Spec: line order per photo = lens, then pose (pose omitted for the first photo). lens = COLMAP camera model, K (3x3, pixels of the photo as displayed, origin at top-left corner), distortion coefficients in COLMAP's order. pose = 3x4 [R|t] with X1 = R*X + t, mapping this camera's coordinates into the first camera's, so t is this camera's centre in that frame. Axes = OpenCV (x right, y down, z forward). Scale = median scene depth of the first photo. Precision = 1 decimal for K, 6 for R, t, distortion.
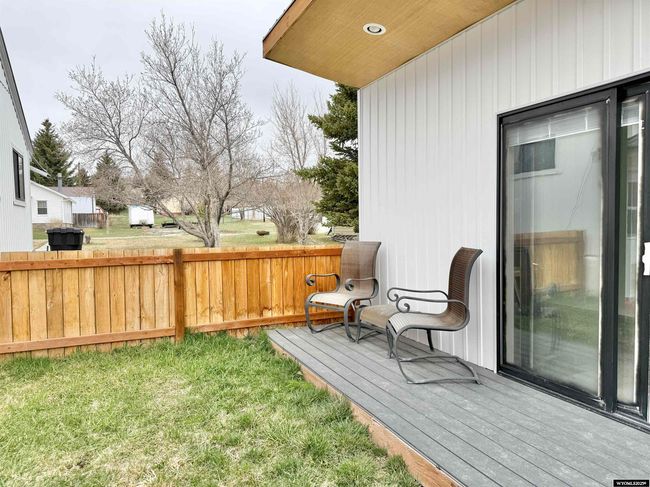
lens RADIAL K [[454.9, 0, 330.1], [0, 454.9, 241.8], [0, 0, 1]] dist [0.059385, -0.071472]
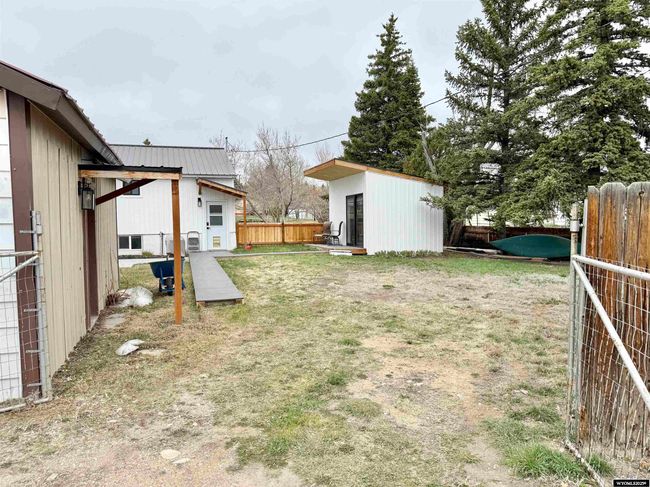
lens RADIAL K [[454.9, 0, 324.0], [0, 454.9, 248.5], [0, 0, 1]] dist [0.059385, -0.071472]
pose [[0.991390, 0.014263, -0.130162, 0.575490], [-0.012634, 0.999831, 0.013329, 0.188420], [0.130330, -0.011570, 0.991403, -3.027965]]
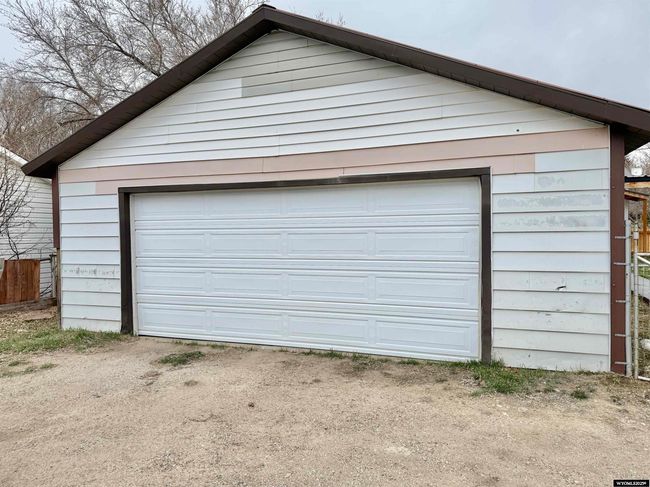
lens RADIAL K [[454.9, 0, 324.4], [0, 454.9, 241.7], [0, 0, 1]] dist [0.059385, -0.071472]
pose [[0.692681, 0.022694, -0.720887, 0.249718], [-0.033797, 0.999428, -0.001012, 0.206869], [0.720451, 0.025065, 0.693052, -3.420370]]
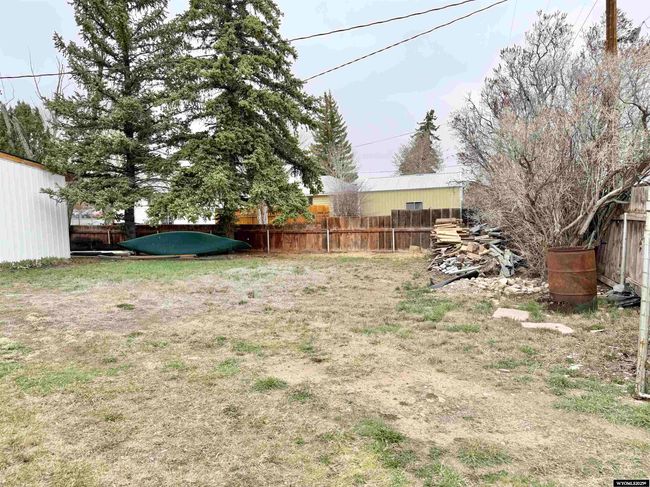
lens RADIAL K [[454.9, 0, 323.9], [0, 454.9, 243.5], [0, 0, 1]] dist [0.059385, -0.071472]
pose [[0.674667, -0.050287, 0.736407, -0.008742], [0.050495, 0.998484, 0.021923, 0.178803], [-0.736393, 0.022394, 0.676183, -2.517337]]
